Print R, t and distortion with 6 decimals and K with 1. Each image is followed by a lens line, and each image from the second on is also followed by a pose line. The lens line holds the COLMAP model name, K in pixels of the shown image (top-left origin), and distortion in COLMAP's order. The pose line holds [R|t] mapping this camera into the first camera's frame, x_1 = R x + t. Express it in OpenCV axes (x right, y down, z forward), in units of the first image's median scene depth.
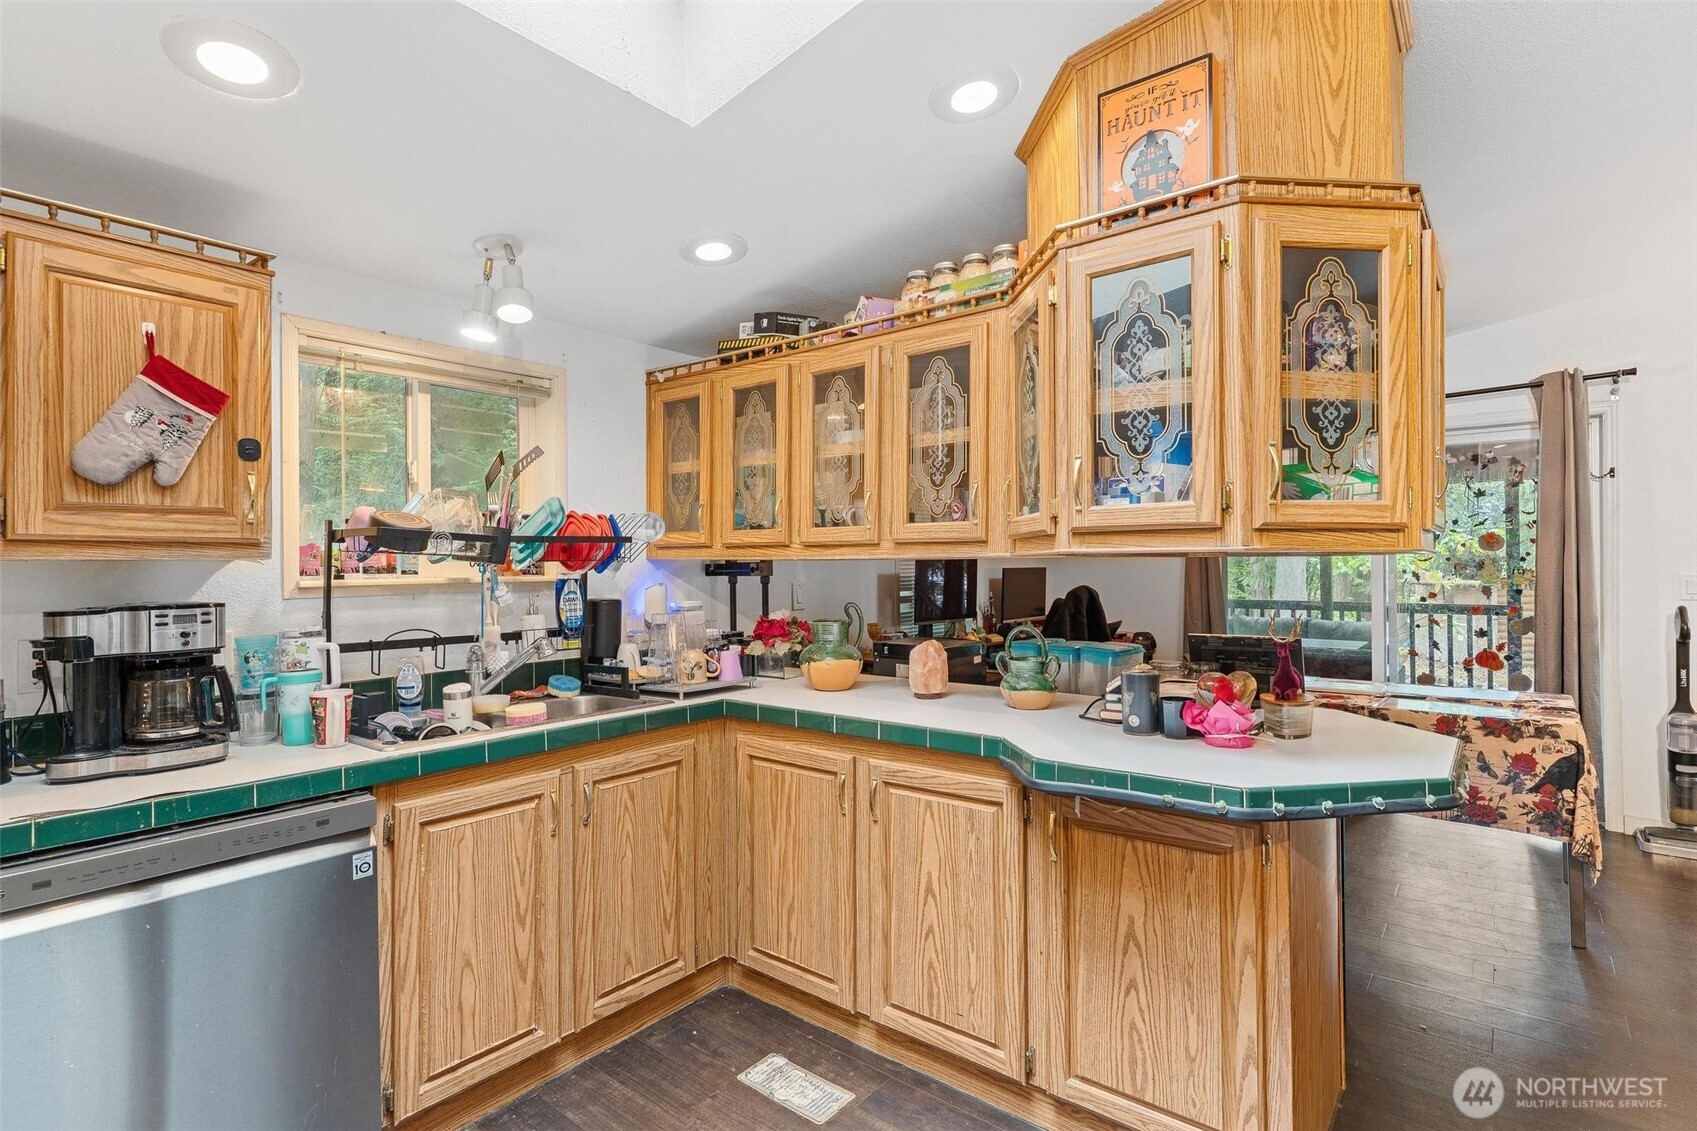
lens RADIAL K [[820.6, 0, 848.5], [0, 820.6, 565.5], [0, 0, 1]] dist [-0.002873, 0.001179]
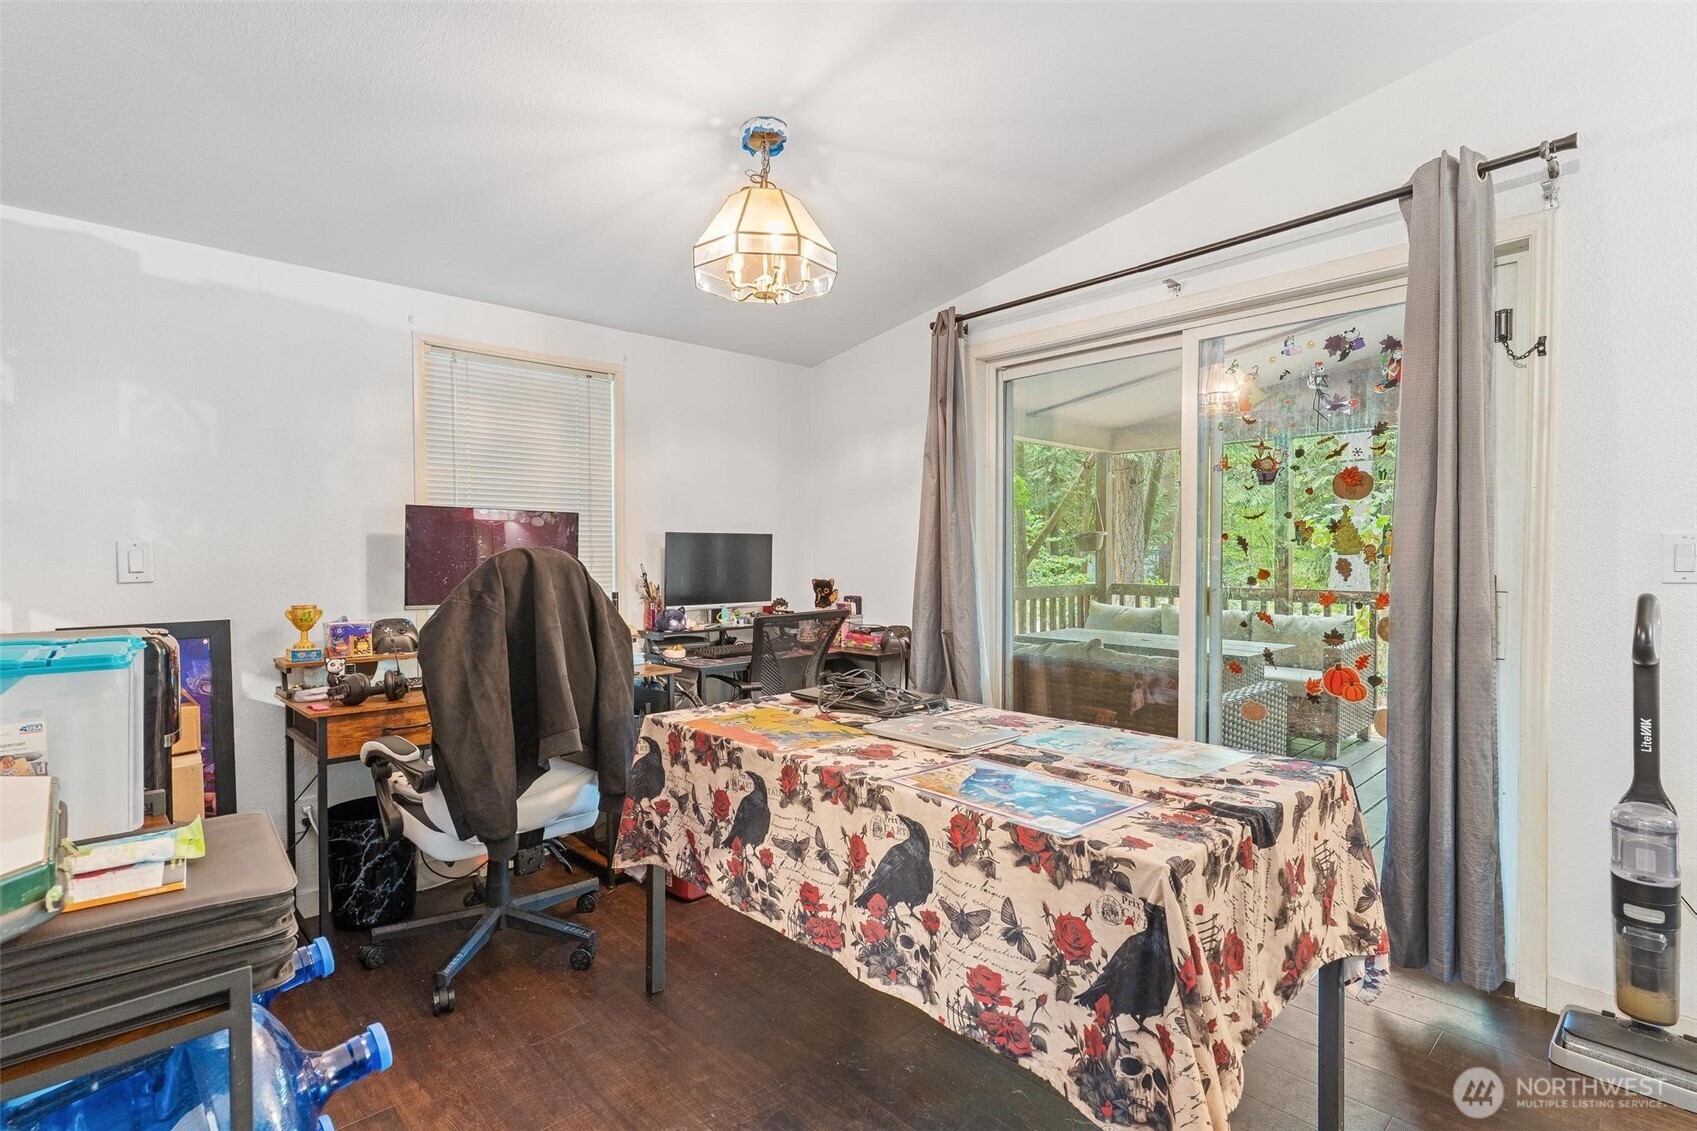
lens RADIAL K [[824.8, 0, 848.5], [0, 824.8, 565.5], [0, 0, 1]] dist [0.001780, 0.000354]
pose [[0.989930, 0.006759, -0.141393, 0.600761], [-0.004194, 0.999821, 0.018429, 0.024109], [0.141492, -0.017650, 0.989782, 0.423922]]
